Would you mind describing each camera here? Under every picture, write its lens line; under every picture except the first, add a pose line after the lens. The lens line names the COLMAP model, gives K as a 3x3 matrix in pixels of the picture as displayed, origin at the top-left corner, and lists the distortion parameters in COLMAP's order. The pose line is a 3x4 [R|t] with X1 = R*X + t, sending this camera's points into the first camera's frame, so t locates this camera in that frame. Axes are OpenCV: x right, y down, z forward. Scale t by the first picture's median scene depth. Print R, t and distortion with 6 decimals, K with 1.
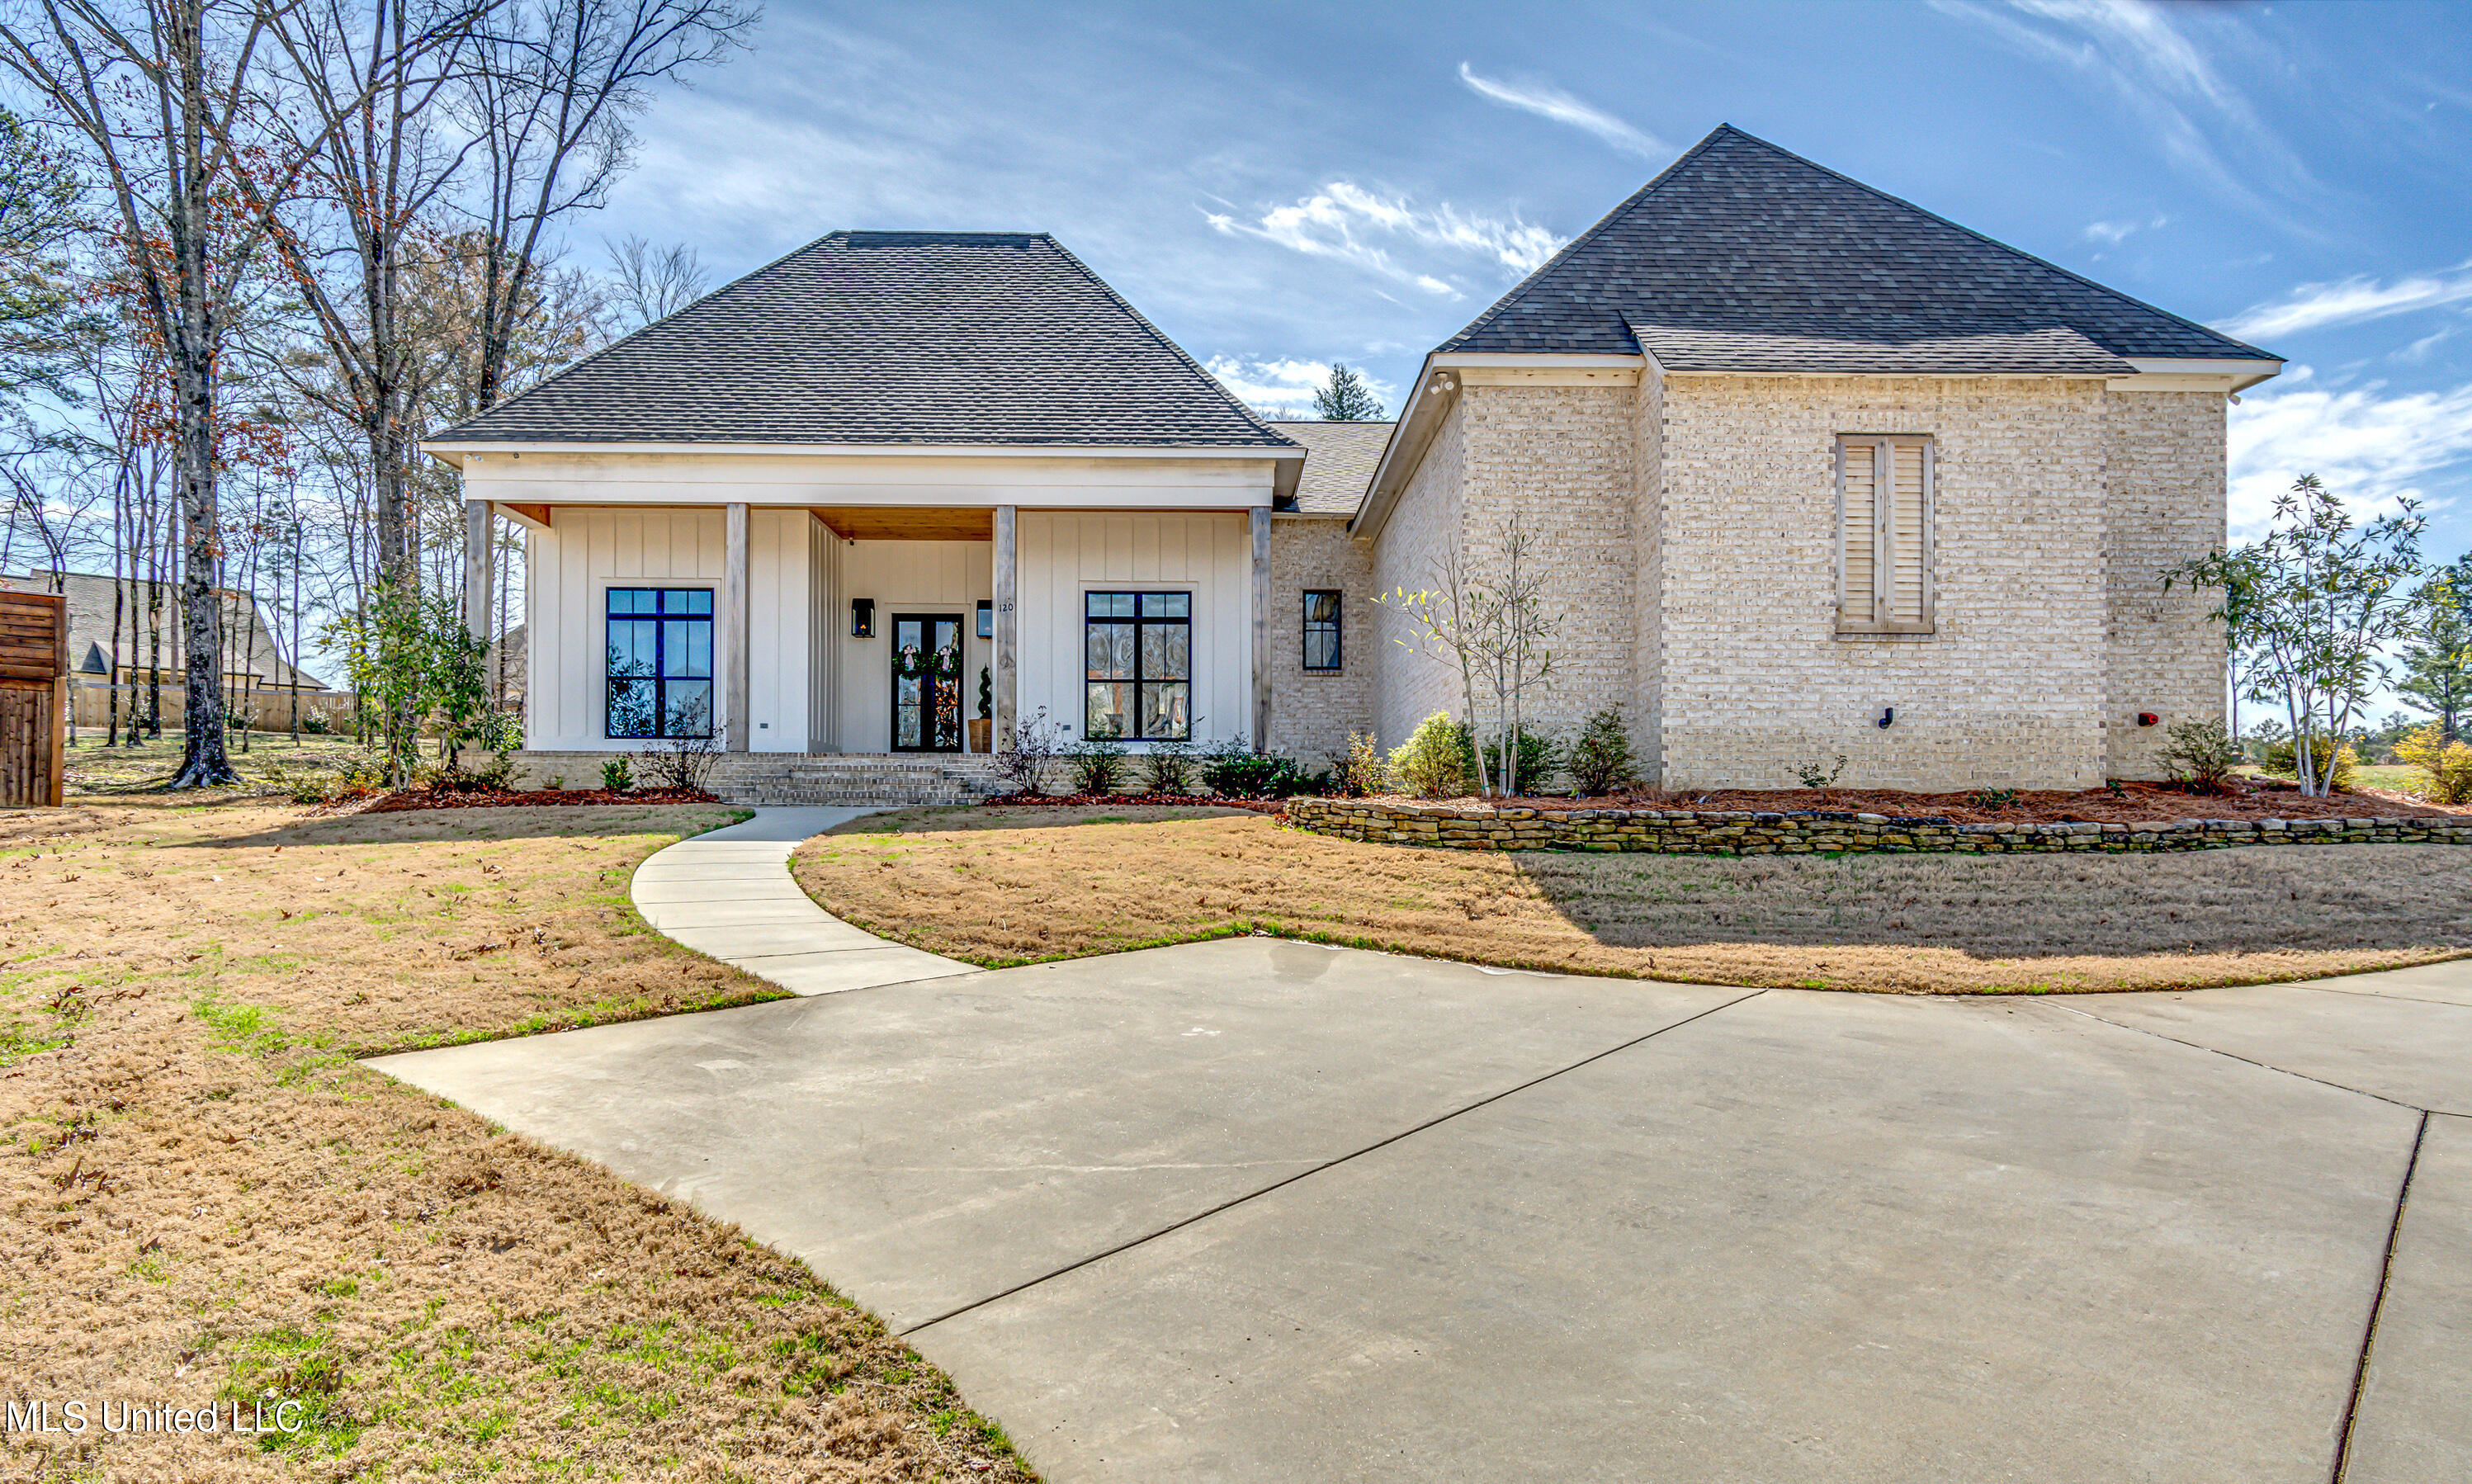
lens RADIAL K [[1568.7, 0, 1231.2], [0, 1568.7, 826.7], [0, 0, 1]] dist [0.003027, 0.001060]
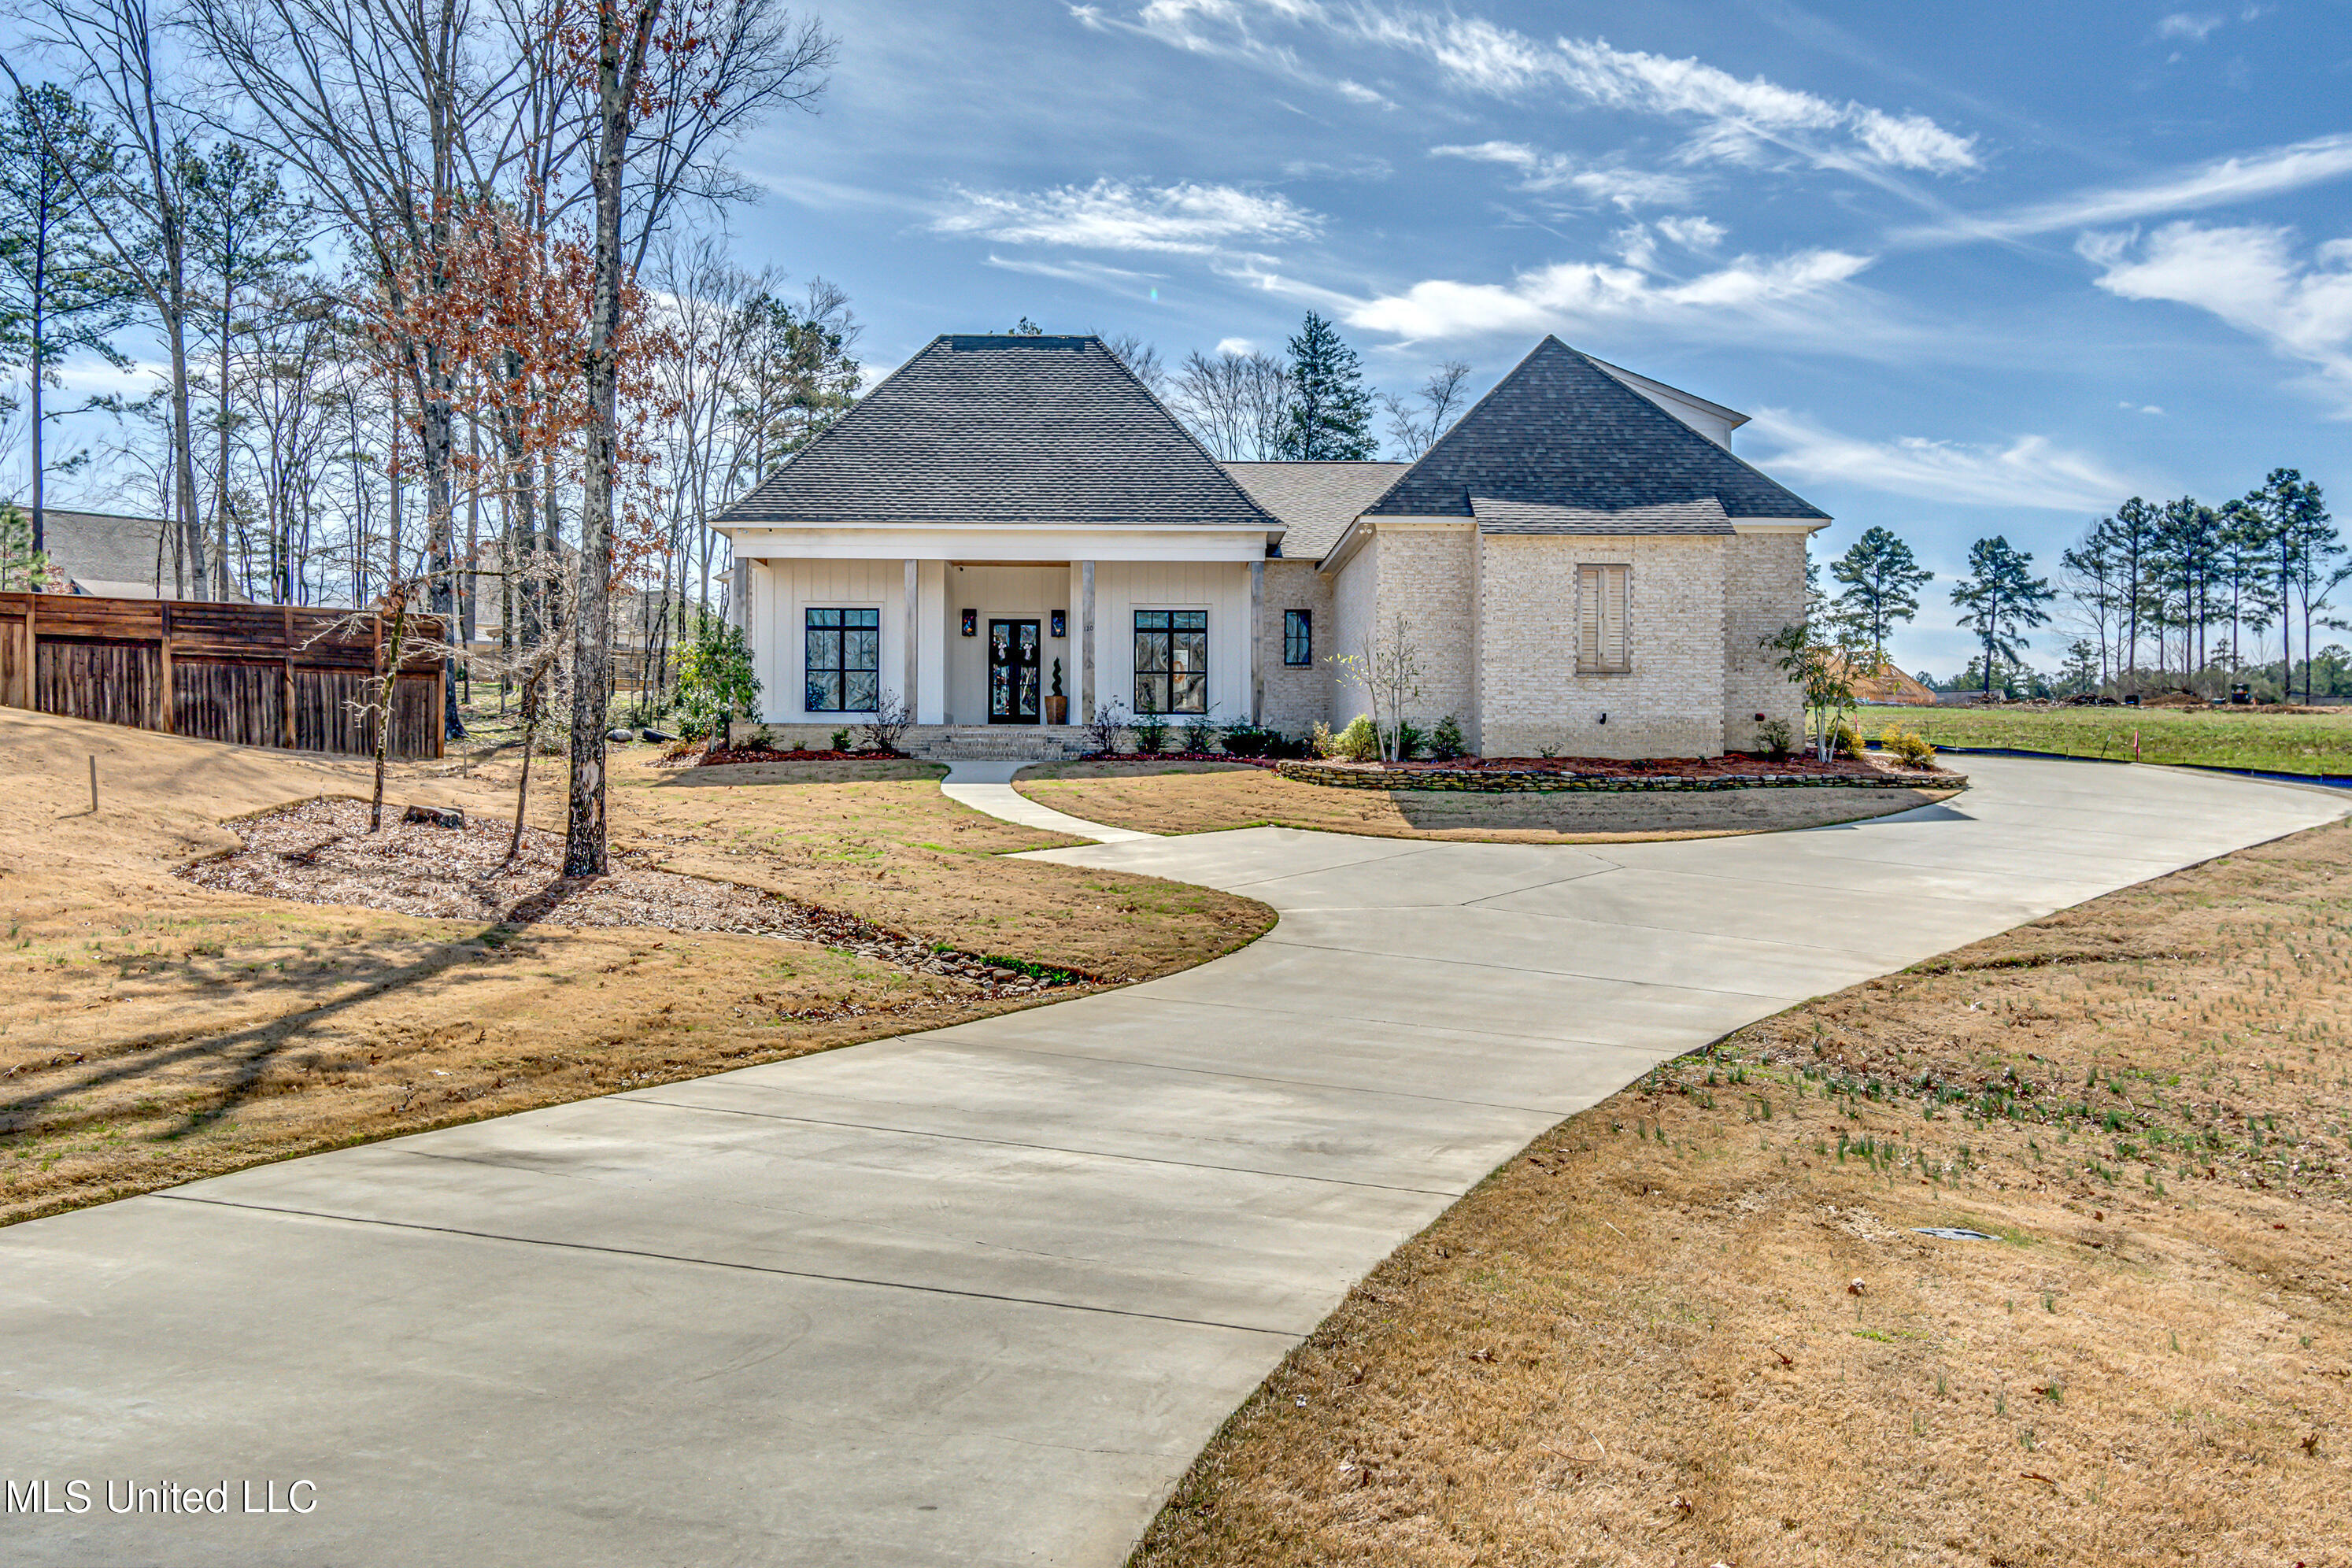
lens RADIAL K [[1993.7, 0, 1155.6], [0, 1993.7, 799.1], [0, 0, 1]] dist [-0.000639, -0.006968]
pose [[0.999920, 0.001420, -0.012568, -0.059324], [-0.001165, 0.999794, 0.020242, -0.015571], [0.012595, -0.020226, 0.999716, -1.000990]]
